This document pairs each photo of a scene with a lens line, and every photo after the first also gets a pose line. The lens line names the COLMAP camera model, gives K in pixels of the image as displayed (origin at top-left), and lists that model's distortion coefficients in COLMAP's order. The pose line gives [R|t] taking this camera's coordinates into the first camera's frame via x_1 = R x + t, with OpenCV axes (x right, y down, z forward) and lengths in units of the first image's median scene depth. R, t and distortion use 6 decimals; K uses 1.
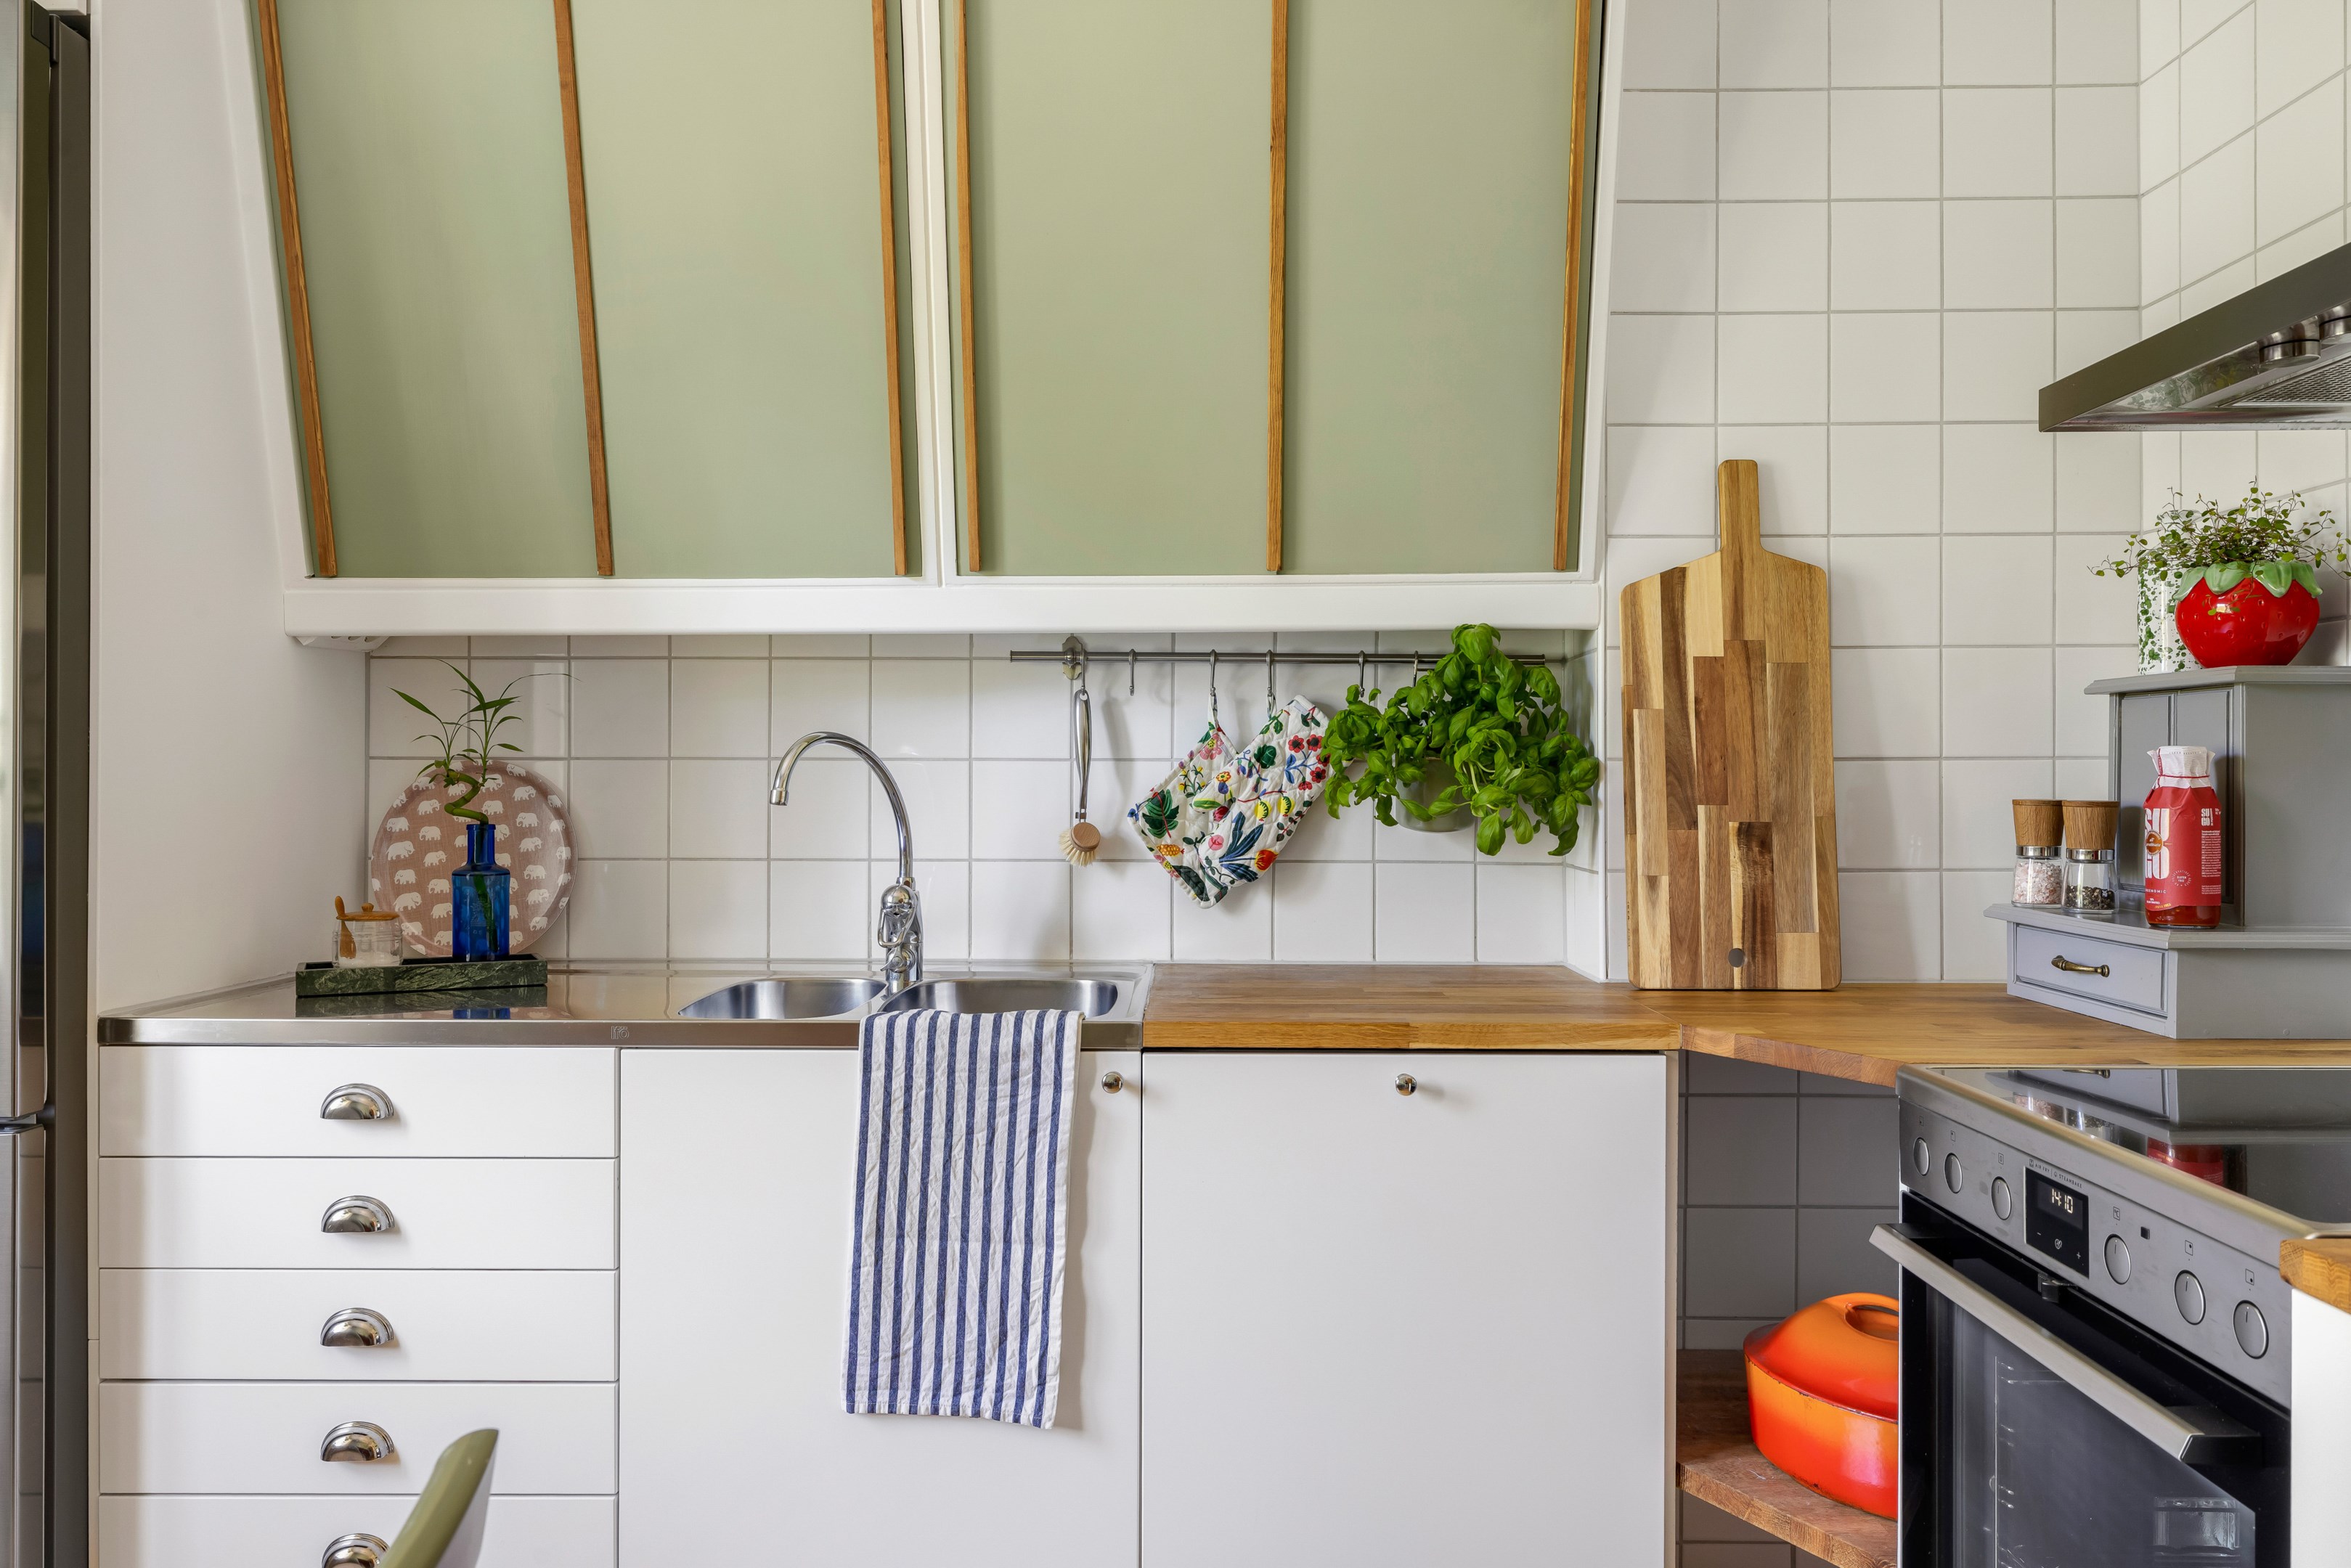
lens RADIAL K [[1604.5, 0, 1175.5], [0, 1604.5, 784.0], [0, 0, 1]] dist [-0.004641, -0.001294]
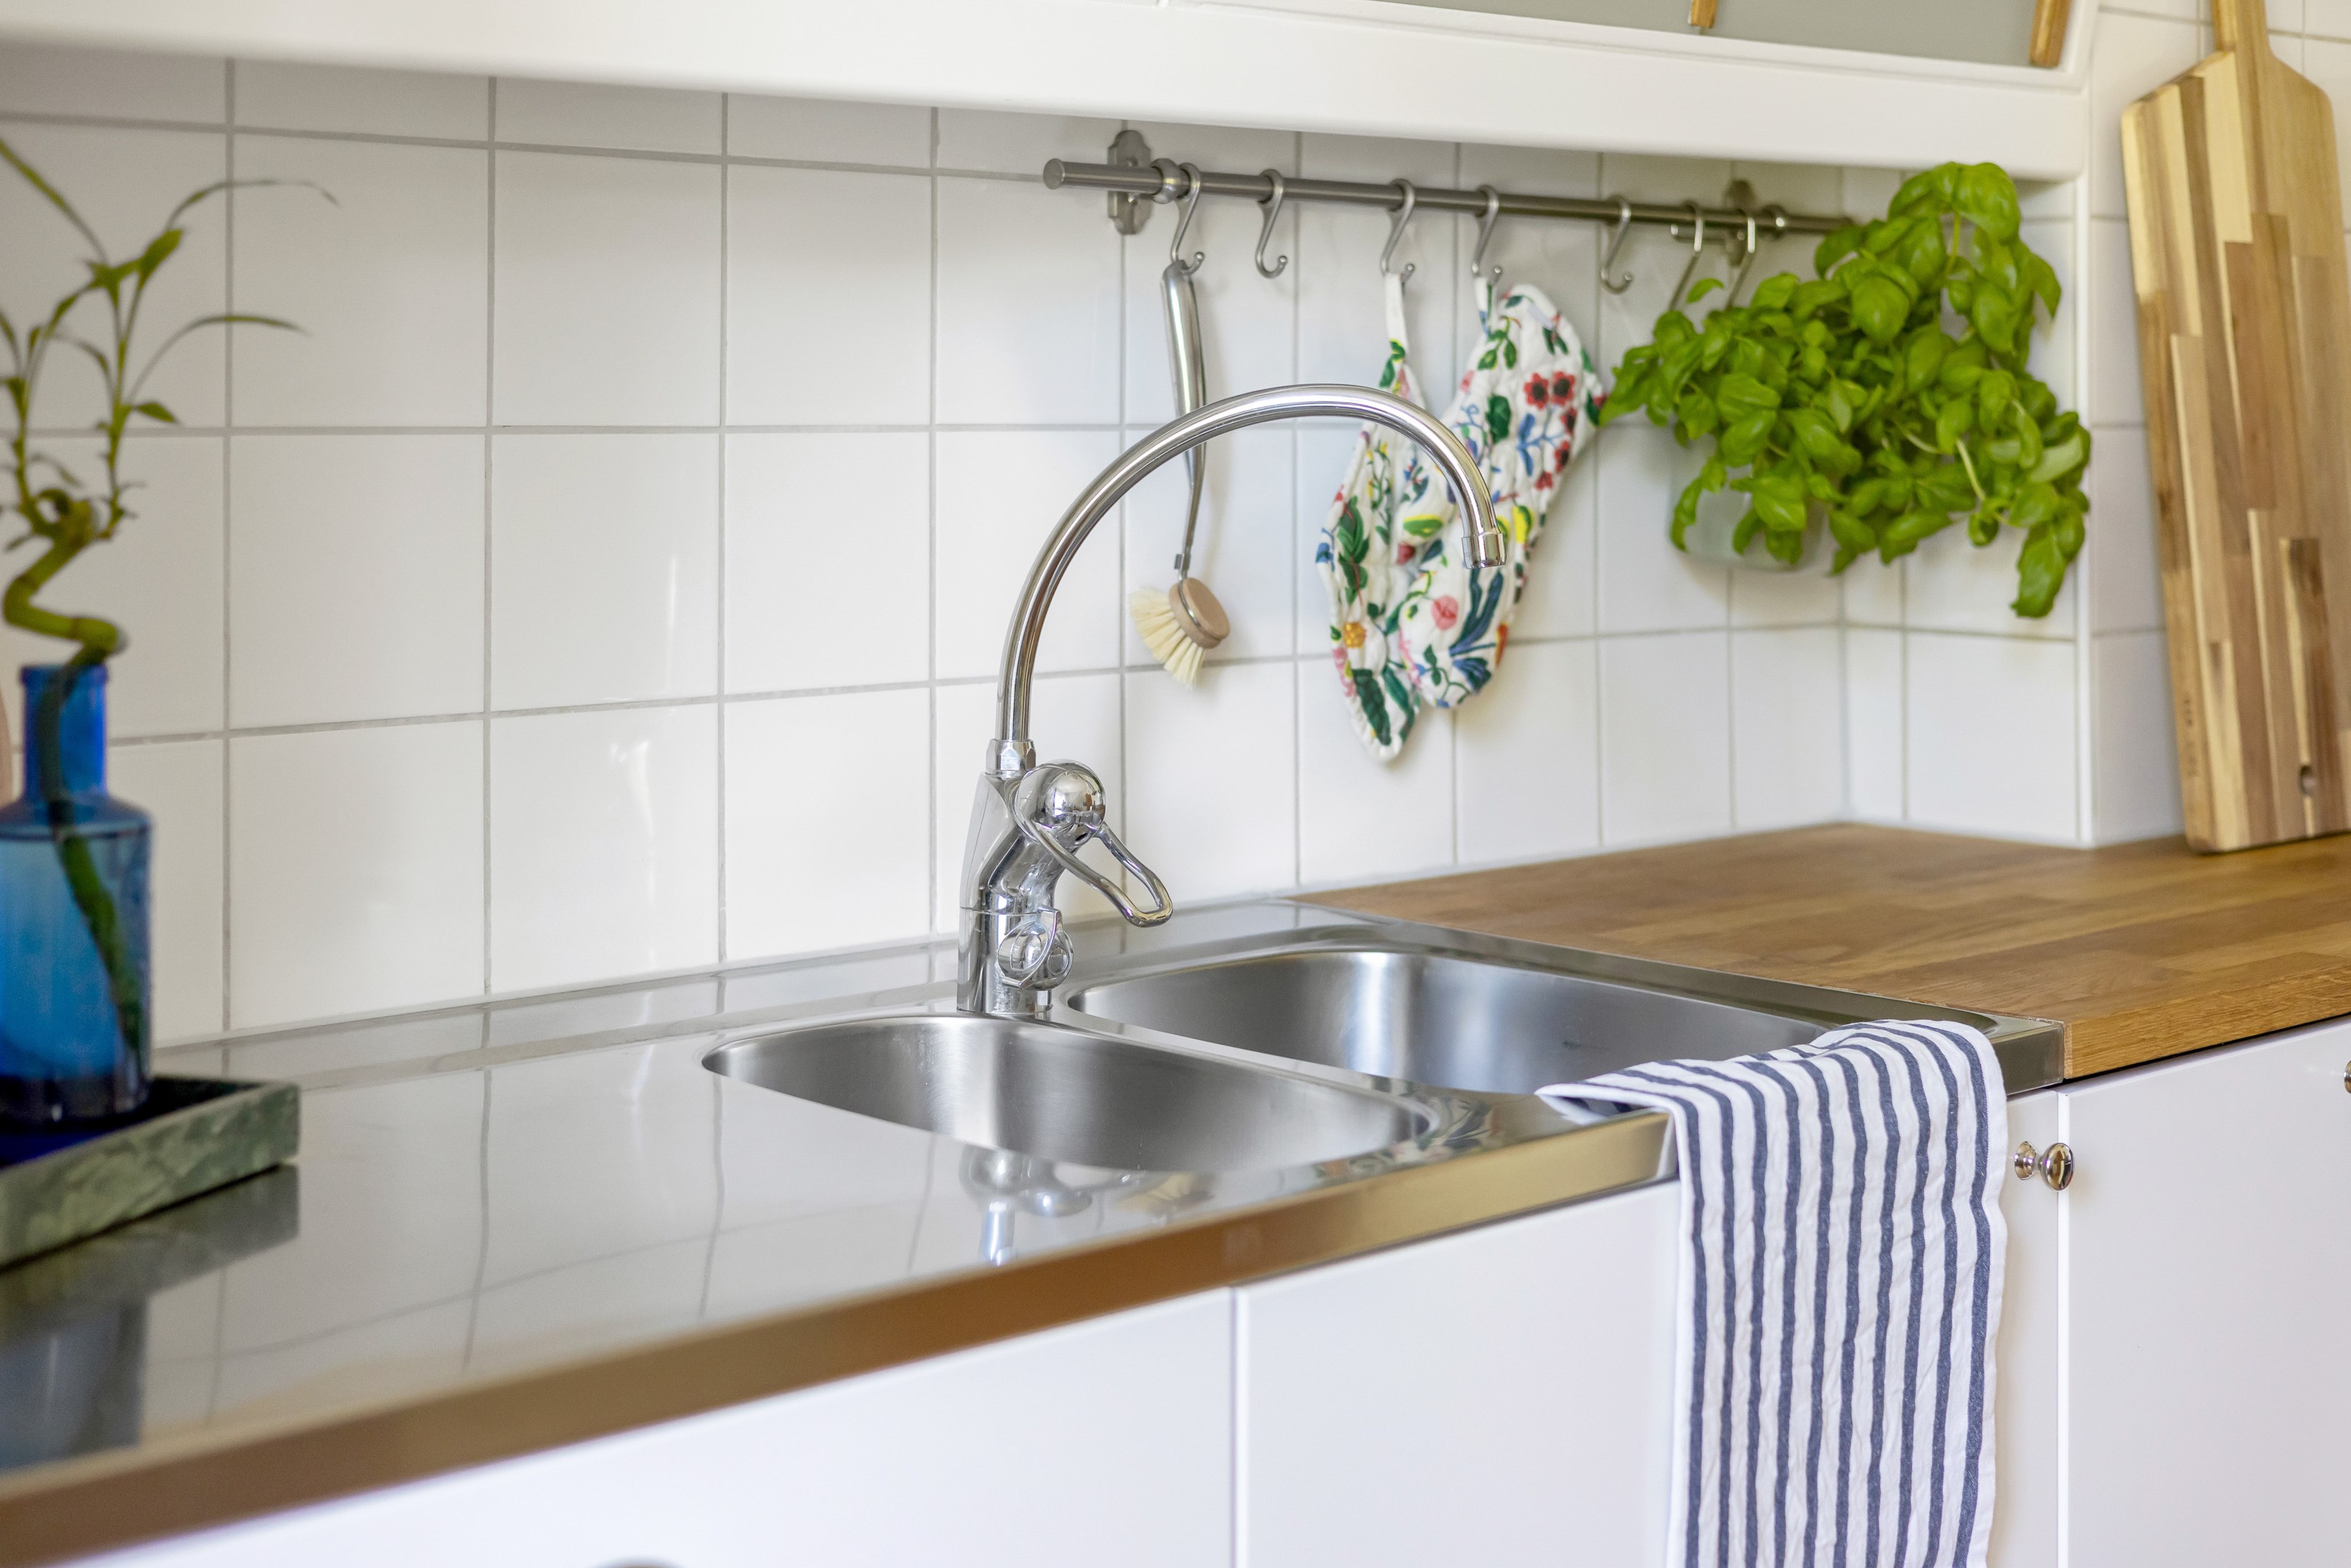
lens RADIAL K [[3410.9, 0, 1176.3], [0, 3410.9, 378.4], [0, 0, 1]] dist [0.004117, 0.011385]
pose [[0.724468, 0.002939, 0.689302, -0.724570], [-0.001152, 0.999995, -0.003053, -0.027259], [-0.689308, 0.001418, 0.724467, 0.385194]]
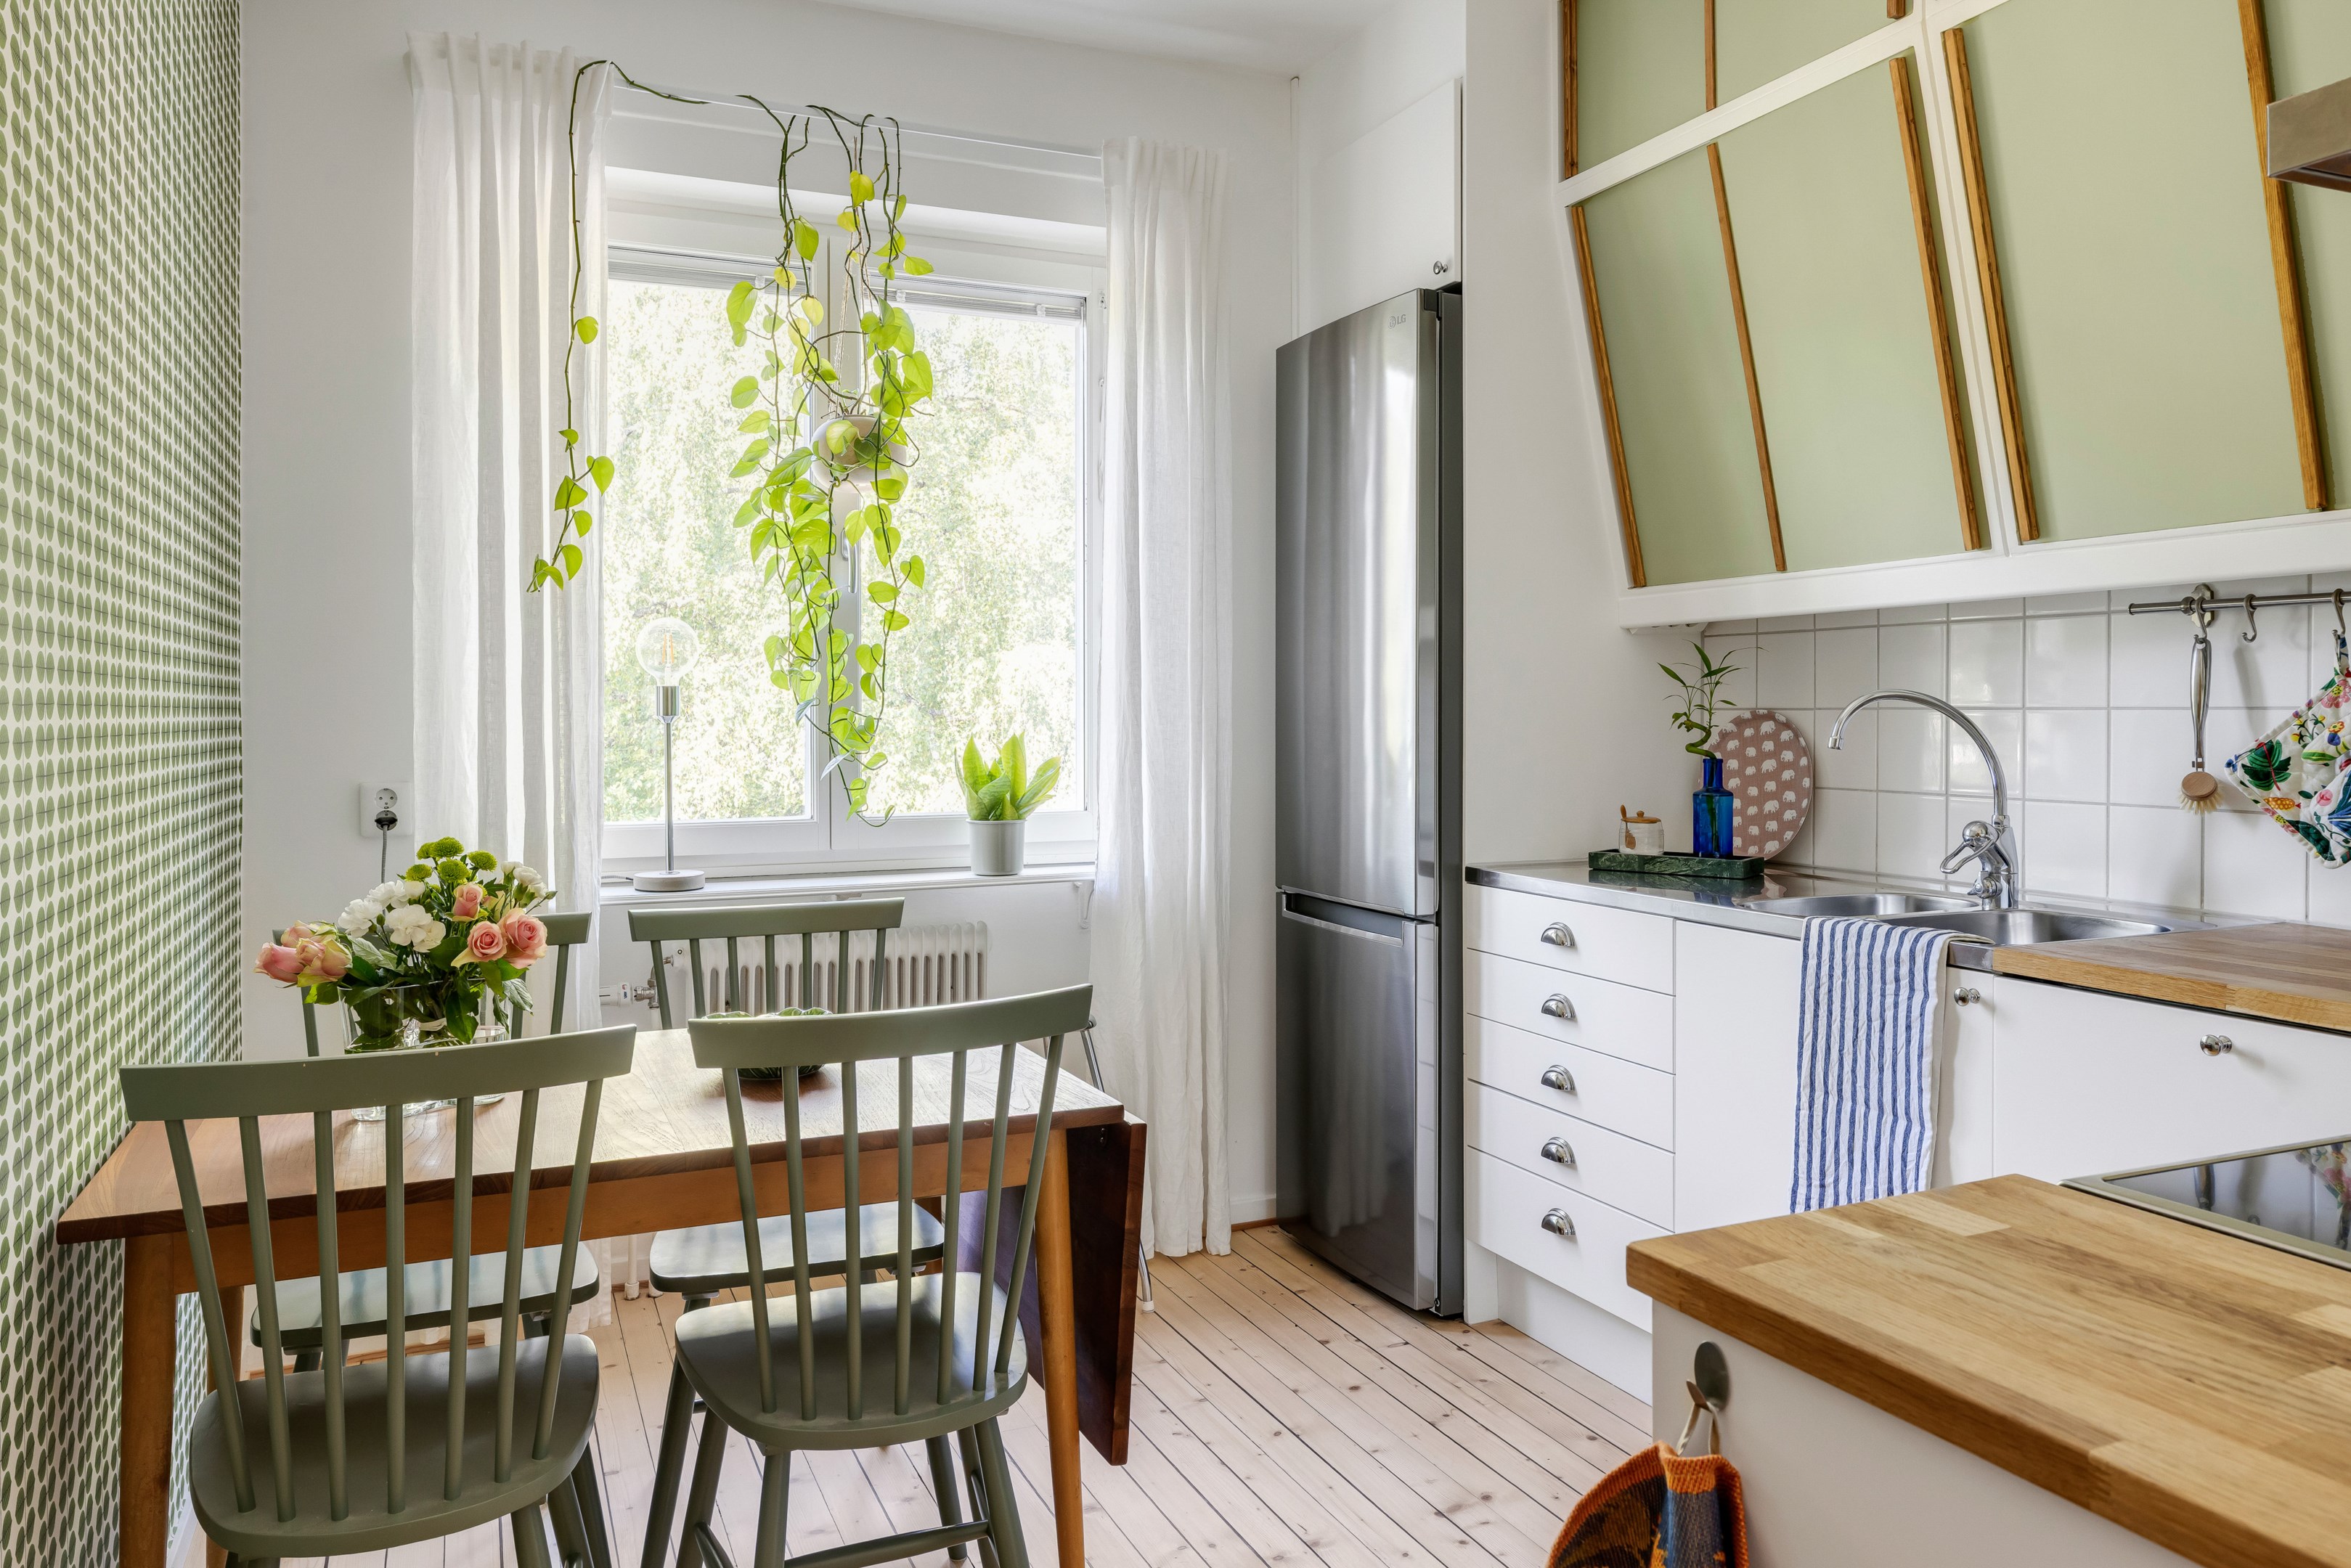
lens RADIAL K [[1617.6, 0, 1184.0], [0, 1617.6, 724.2], [0, 0, 1]] dist [0.001387, 0.001392]
pose [[0.416683, 0.005141, -0.909038, 0.639462], [0.002671, 0.999973, 0.006880, -0.015218], [0.909048, -0.005295, 0.416657, 0.007659]]
